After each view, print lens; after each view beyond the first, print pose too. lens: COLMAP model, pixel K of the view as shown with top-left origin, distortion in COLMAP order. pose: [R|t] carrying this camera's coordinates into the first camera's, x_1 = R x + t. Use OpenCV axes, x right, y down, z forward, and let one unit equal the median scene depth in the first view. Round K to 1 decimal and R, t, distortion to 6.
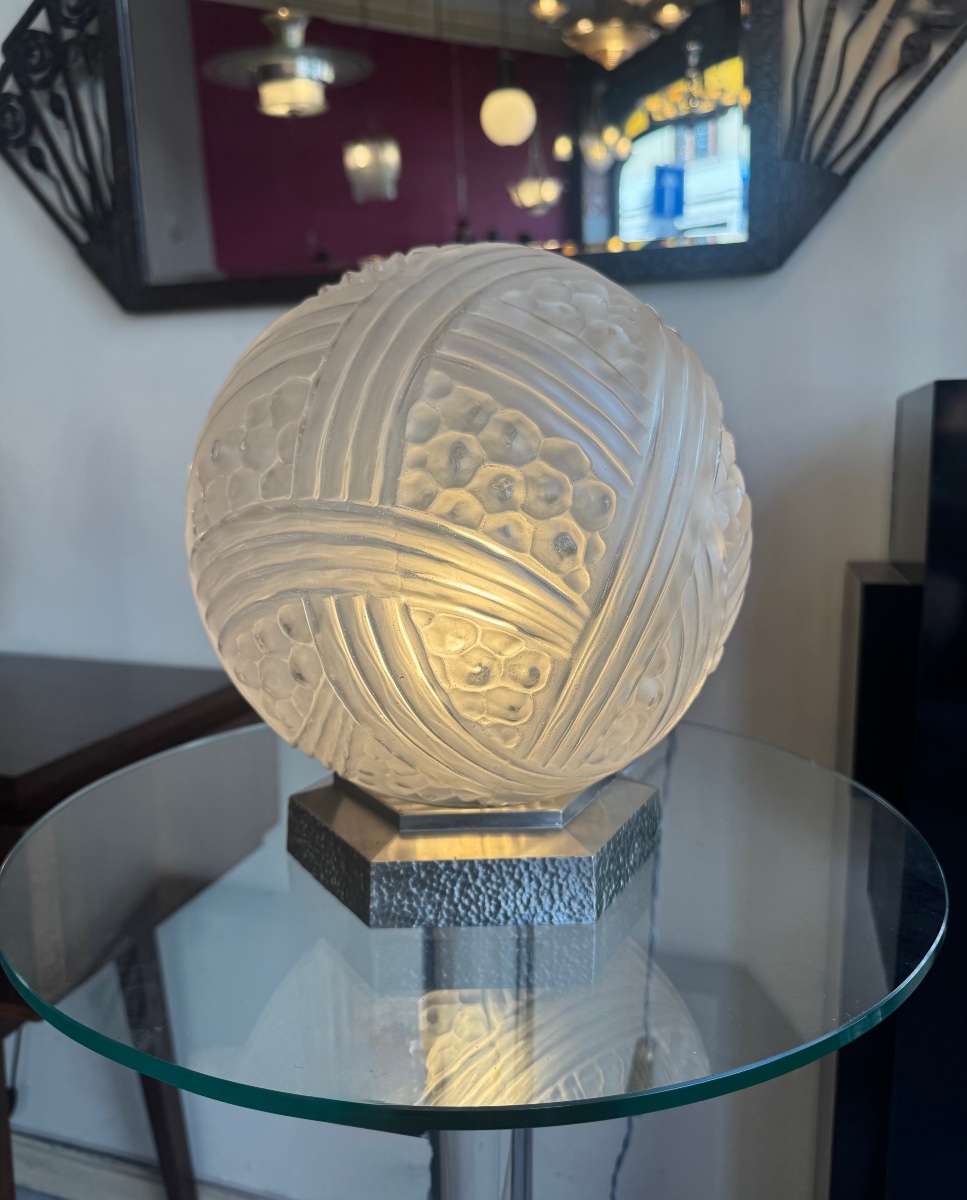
lens RADIAL K [[948.6, 0, 488.4], [0, 948.6, 588.8], [0, 0, 1]] dist [-0.003944, -0.009591]
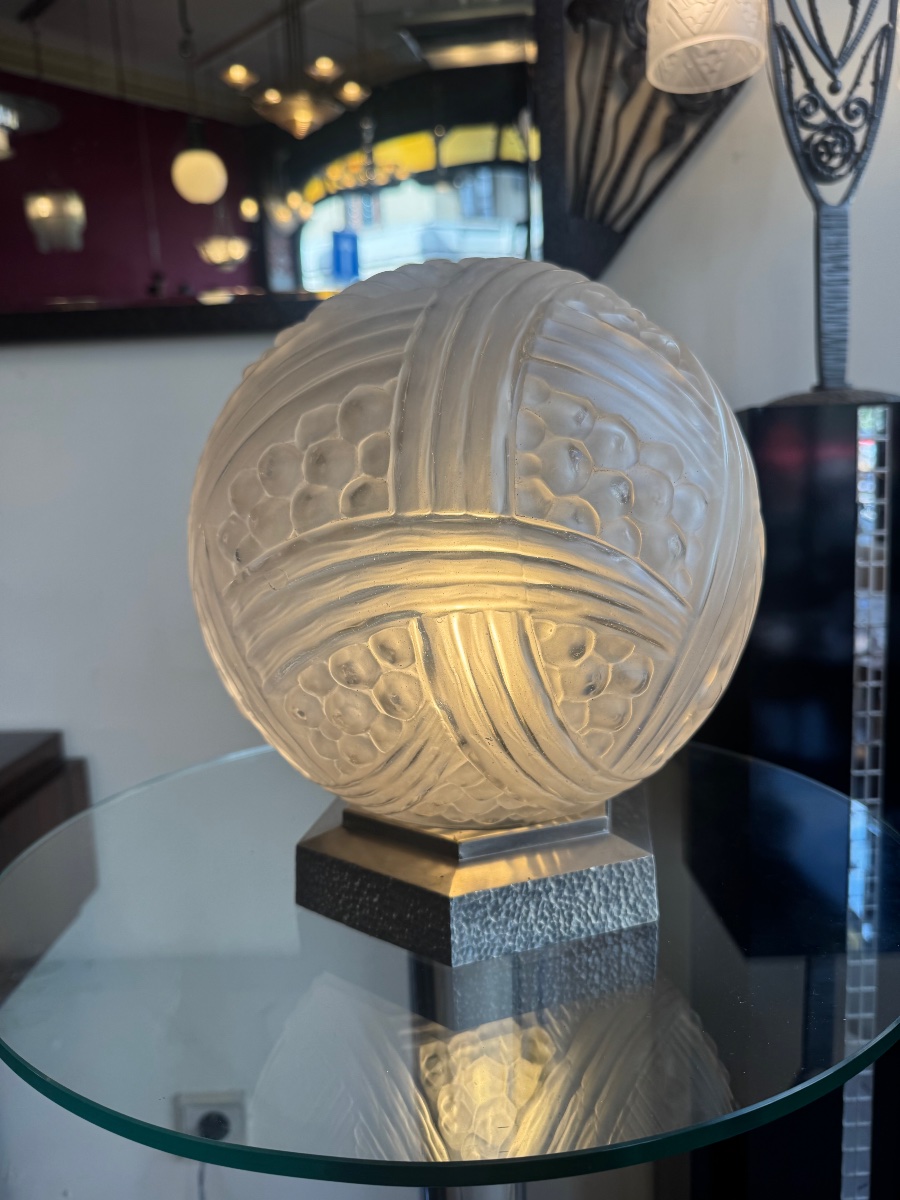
lens RADIAL K [[893.6, 0, 450.0], [0, 893.6, 600.0], [0, 0, 1]] dist [-0.029100, -0.002337]
pose [[0.954638, -0.067007, 0.290132, -0.358984], [0.074937, 0.997055, -0.016295, 0.006468], [-0.288185, 0.037297, 0.956848, 0.133855]]
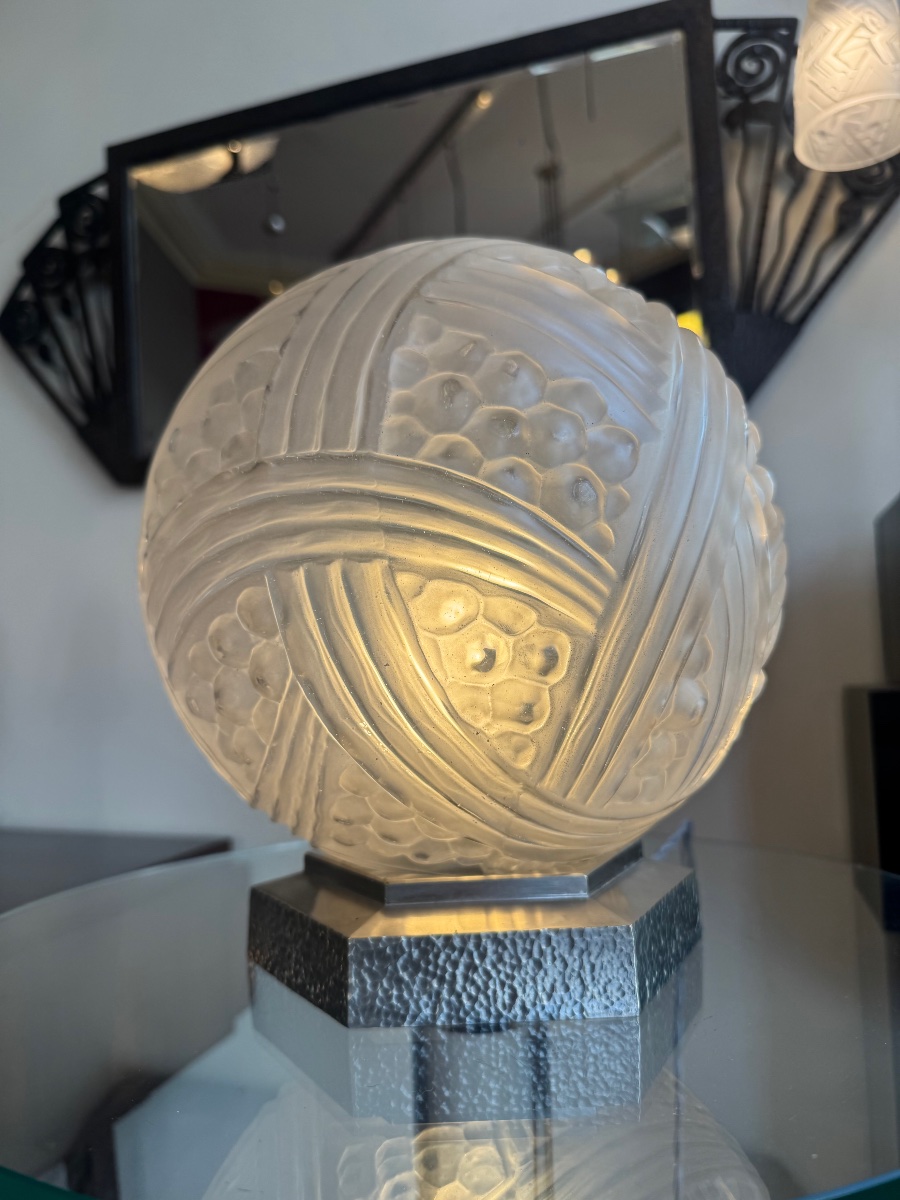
lens RADIAL K [[893.6, 0, 450.0], [0, 893.6, 600.0], [0, 0, 1]] dist [-0.029100, -0.002337]
pose [[0.999521, -0.029057, -0.010625, -0.024461], [0.025849, 0.973013, -0.229298, 0.185659], [0.017001, 0.228914, 0.973298, 0.219162]]
